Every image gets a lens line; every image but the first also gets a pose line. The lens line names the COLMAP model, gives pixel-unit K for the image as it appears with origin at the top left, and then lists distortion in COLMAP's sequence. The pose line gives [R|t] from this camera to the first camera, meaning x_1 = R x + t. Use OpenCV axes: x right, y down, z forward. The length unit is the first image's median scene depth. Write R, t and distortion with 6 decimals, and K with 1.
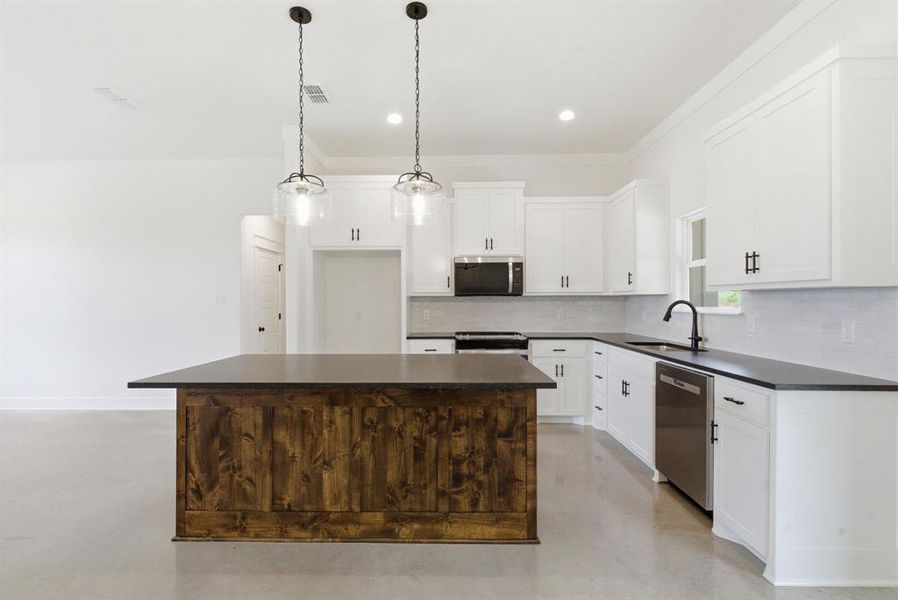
lens RADIAL K [[412.9, 0, 444.1], [0, 412.9, 302.7], [0, 0, 1]] dist [0.001238, -0.000195]
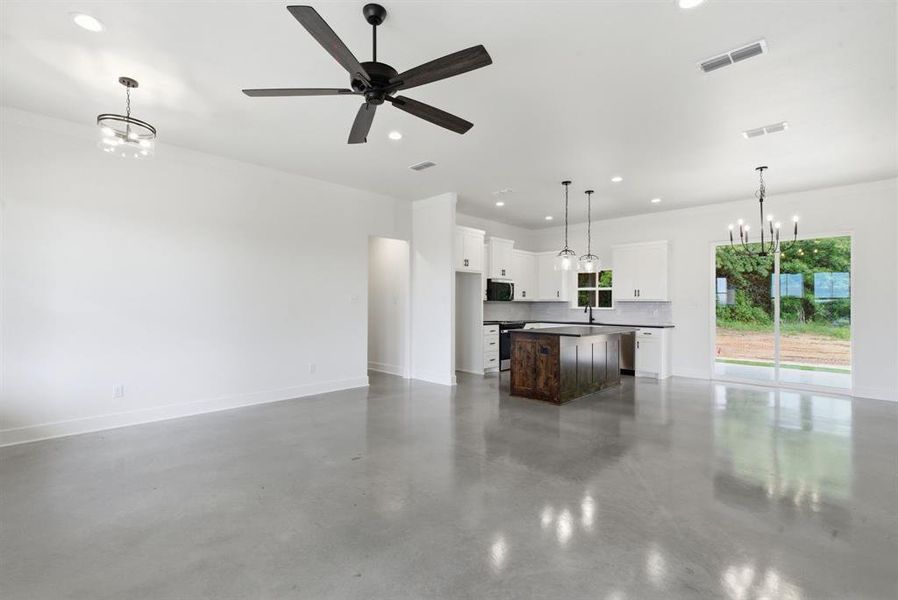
lens RADIAL K [[408.8, 0, 443.2], [0, 408.8, 299.7], [0, 0, 1]] dist [0.000813, -0.000402]
pose [[0.692034, 0.016149, 0.721684, -2.795516], [-0.006486, 0.999848, -0.016154, 0.018817], [-0.721836, 0.006498, 0.692034, -0.126861]]
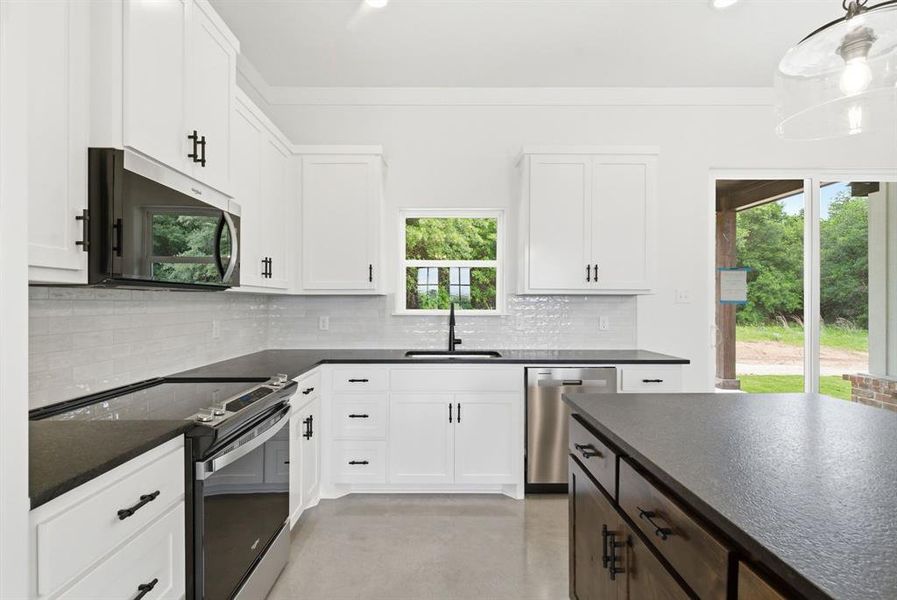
lens RADIAL K [[408.4, 0, 442.7], [0, 408.4, 299.7], [0, 0, 1]] dist [0.000813, -0.000402]
pose [[-0.021216, 0.008643, 0.999738, -0.528553], [0.003234, 0.999958, -0.008576, -0.005912], [-0.999770, 0.003052, -0.021243, 1.589310]]
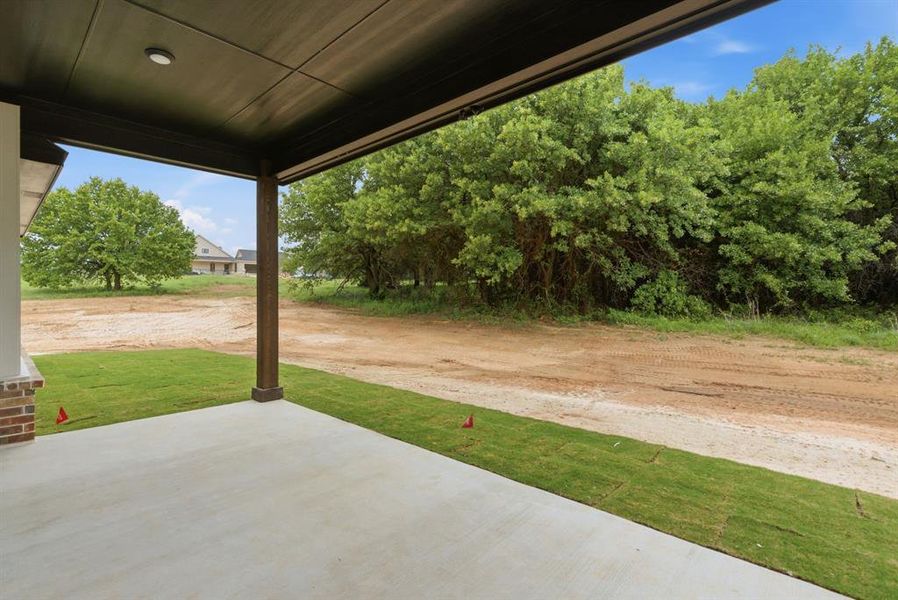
lens RADIAL K [[420.8, 0, 437.7], [0, 420.8, 296.3], [0, 0, 1]] dist [0.001588, -0.000046]
pose [[0.665111, -0.001558, 0.746743, 1.217807], [0.003551, 0.999993, -0.001076, 0.003505], [-0.746736, 0.003367, 0.665112, -0.207748]]
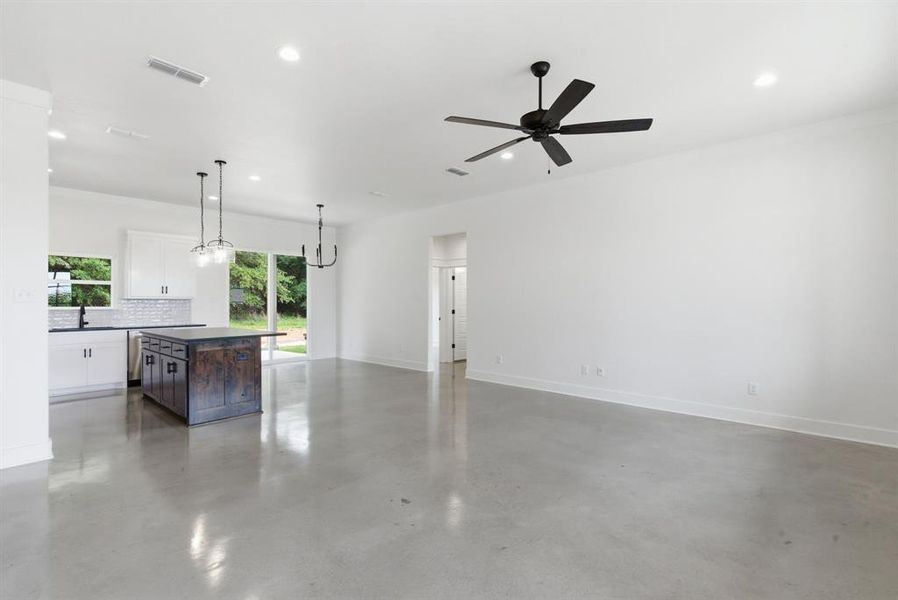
lens RADIAL K [[408.8, 0, 443.2], [0, 408.8, 299.7], [0, 0, 1]] dist [0.000813, -0.000402]
pose [[-0.751158, 0.010062, 0.660045, -2.789212], [0.008699, 0.999948, -0.005344, 0.005662], [-0.660065, 0.001727, -0.751207, 1.995119]]
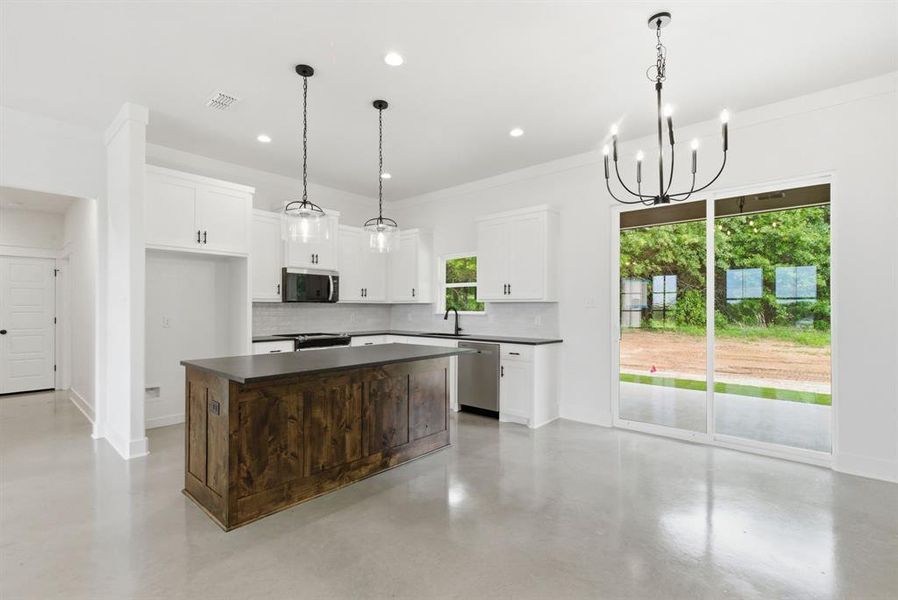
lens RADIAL K [[408.4, 0, 445.3], [0, 408.4, 307.2], [0, 0, 1]] dist [0.002596, 0.000268]
pose [[0.652679, 0.005257, 0.757616, -1.082844], [-0.001130, 0.999982, -0.005965, 0.006913], [-0.757634, 0.003037, 0.652673, -0.108539]]
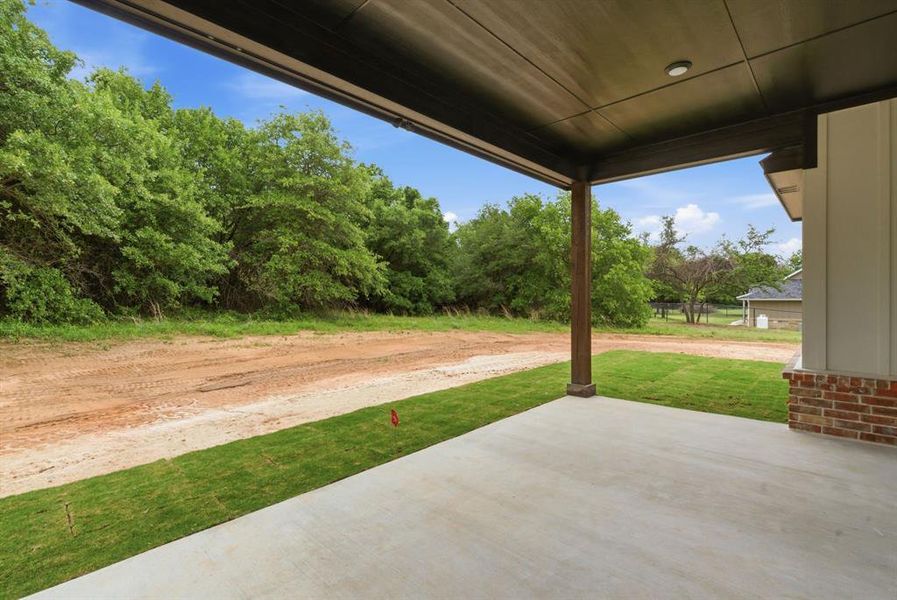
lens RADIAL K [[410.3, 0, 448.5], [0, 410.3, 300.0], [0, 0, 1]] dist [0.001347, -0.000173]
pose [[-0.740640, -0.001141, 0.671901, 1.247616], [0.008486, 0.999903, 0.011052, -0.006055], [-0.671849, 0.013887, -0.740558, 1.904466]]
